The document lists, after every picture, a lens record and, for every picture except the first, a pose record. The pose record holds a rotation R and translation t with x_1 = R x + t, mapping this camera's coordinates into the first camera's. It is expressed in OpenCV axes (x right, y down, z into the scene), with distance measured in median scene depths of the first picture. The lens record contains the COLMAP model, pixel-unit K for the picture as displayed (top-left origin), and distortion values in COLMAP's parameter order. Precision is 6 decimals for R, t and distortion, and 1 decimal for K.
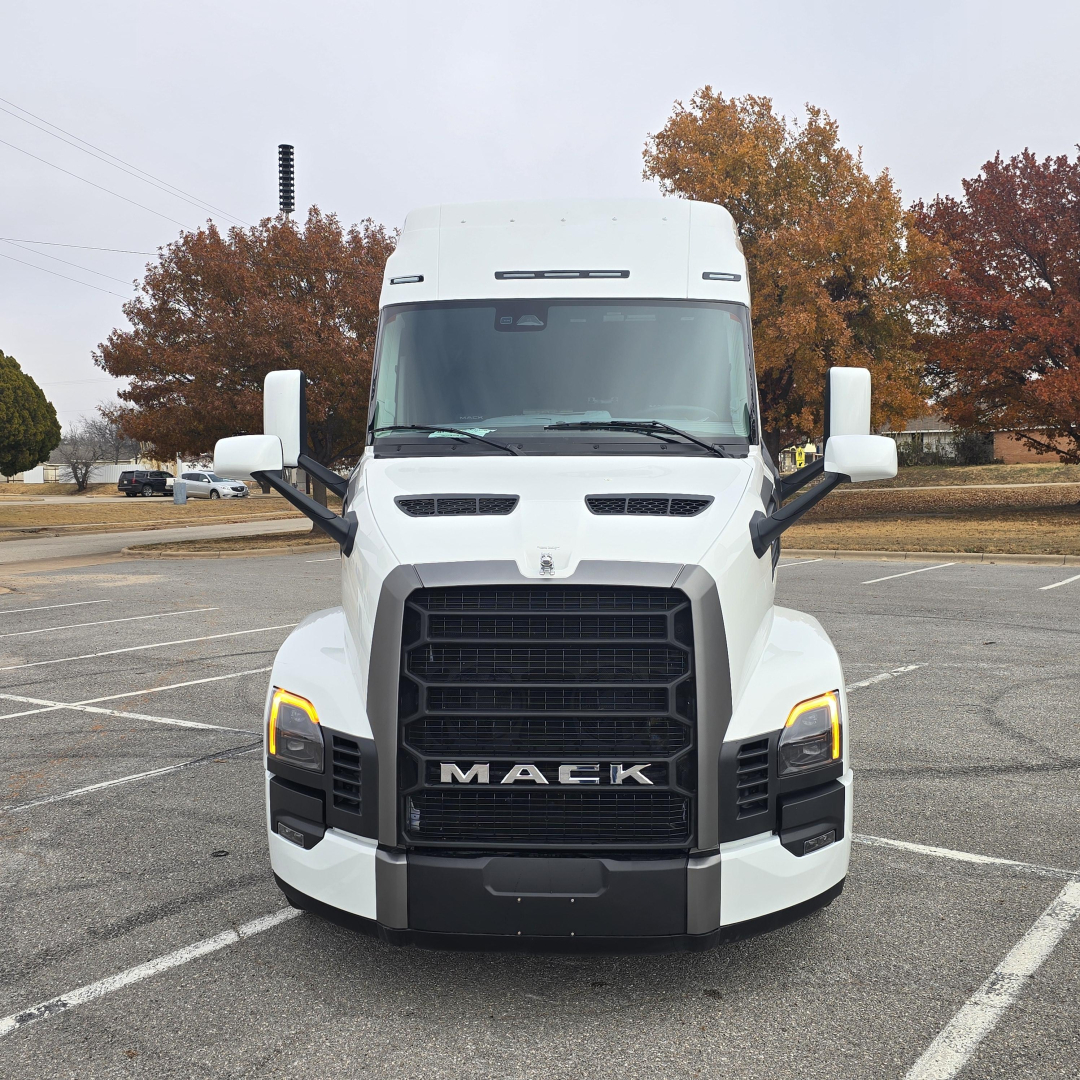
lens RADIAL K [[1173.7, 0, 544.0], [0, 1173.7, 540.2], [0, 0, 1]] dist [0.102130, -0.149503]
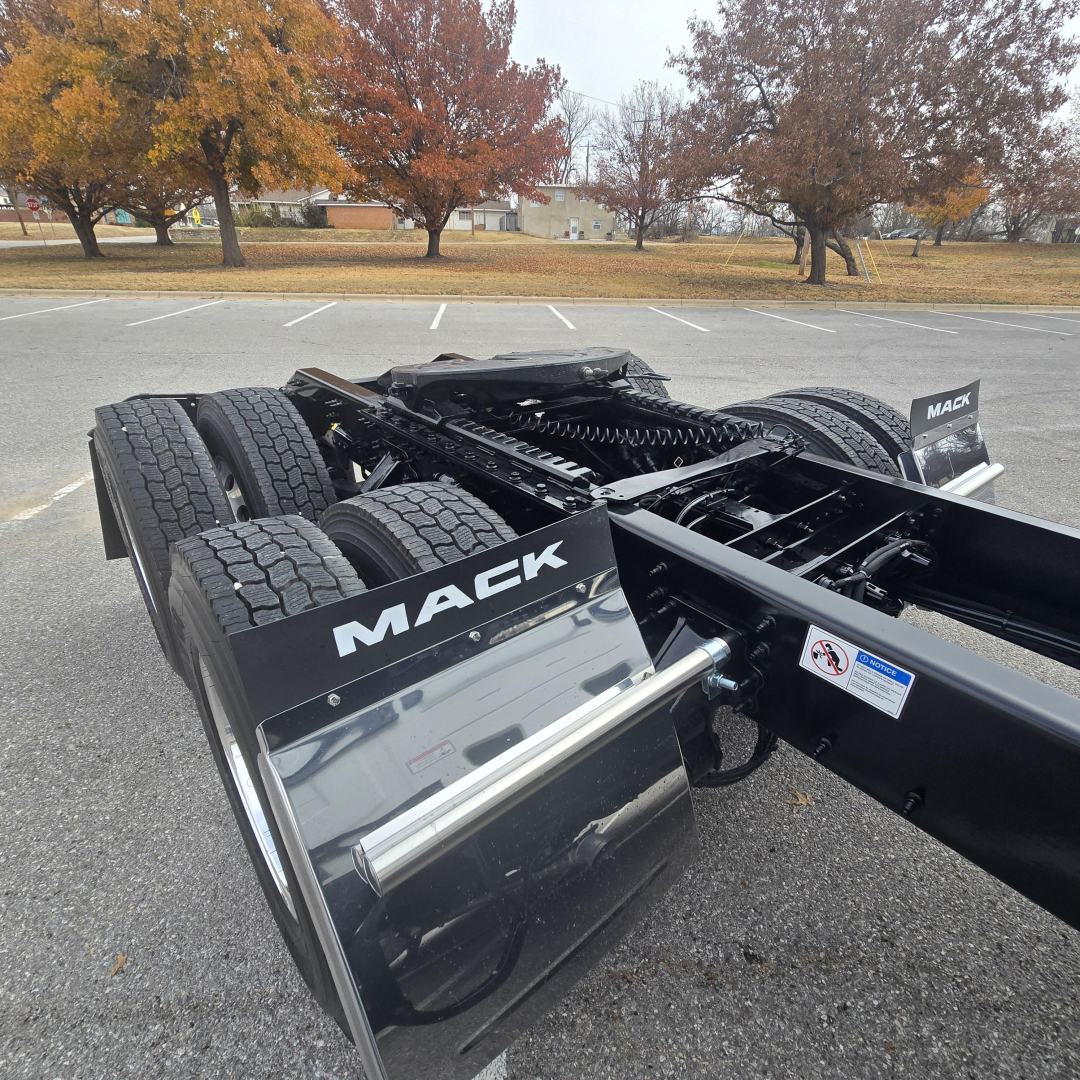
lens RADIAL K [[588.6, 0, 545.1], [0, 588.6, 533.5], [0, 0, 1]] dist [-0.002283, -0.001378]
pose [[0.736070, -0.269339, 0.621013, -0.179189], [-0.000833, 0.917069, 0.398728, -0.028215], [-0.676905, -0.294009, 0.674803, 1.589342]]
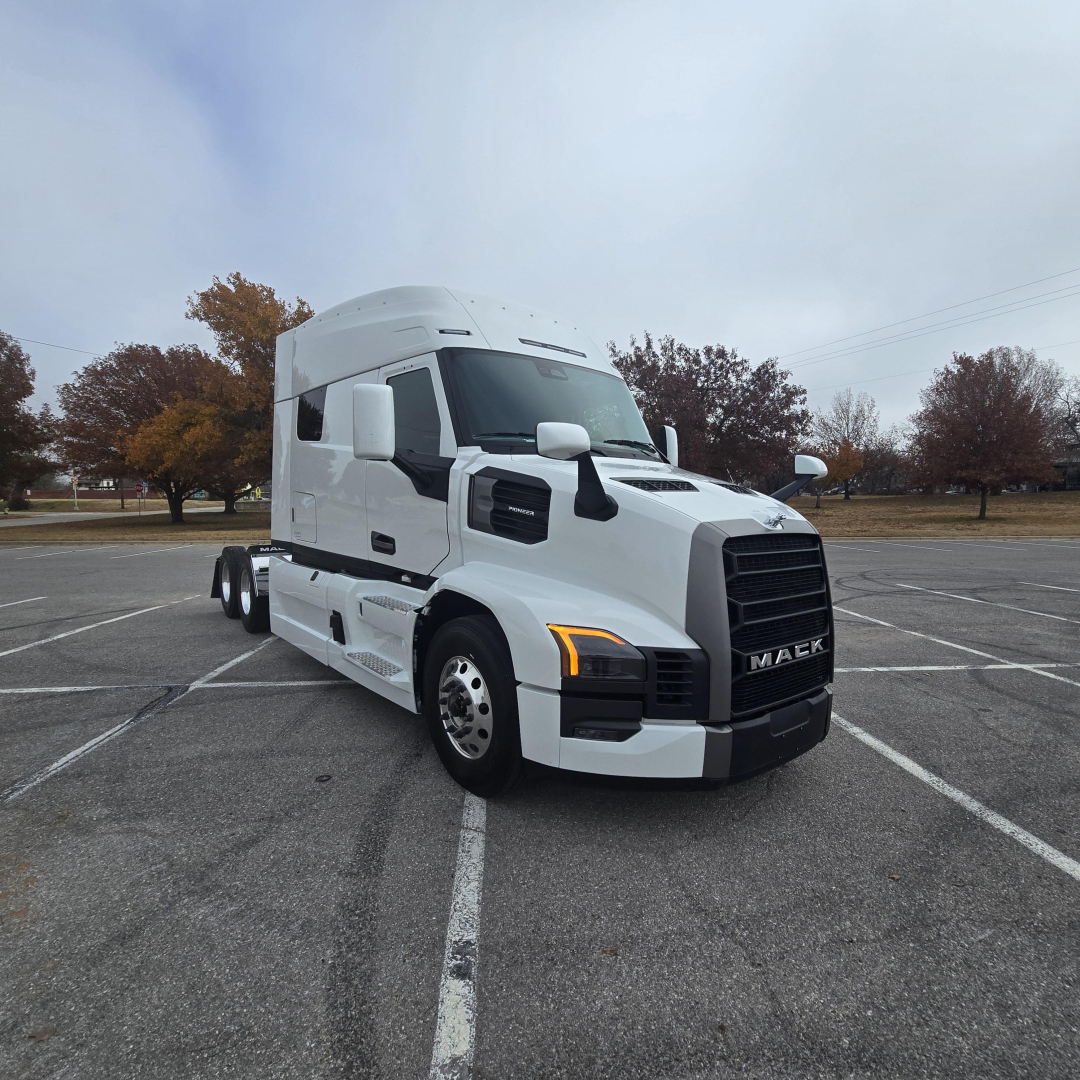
lens RADIAL K [[588.6, 0, 545.1], [0, 588.6, 533.5], [0, 0, 1]] dist [-0.002283, -0.001378]
pose [[0.756425, -0.016998, 0.653859, -0.488349], [0.021606, 0.999766, 0.000995, 0.019900], [-0.653723, 0.013374, 0.756616, 0.398097]]
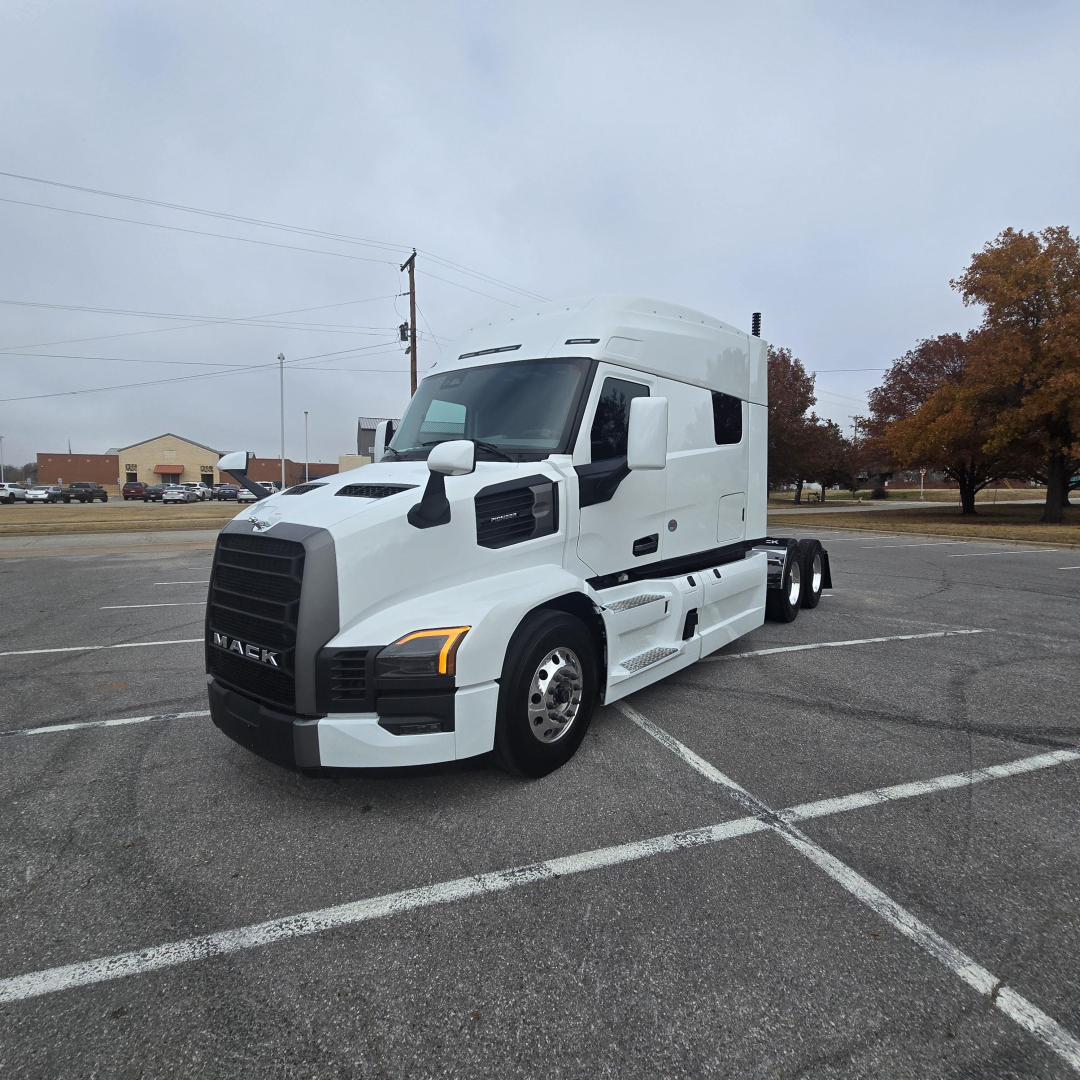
lens RADIAL K [[588.6, 0, 545.1], [0, 588.6, 533.5], [0, 0, 1]] dist [-0.002283, -0.001378]
pose [[0.823572, 0.054872, -0.564552, 0.525846], [-0.042370, 0.998480, 0.035238, -0.007614], [0.565627, -0.005101, 0.824645, 0.357916]]
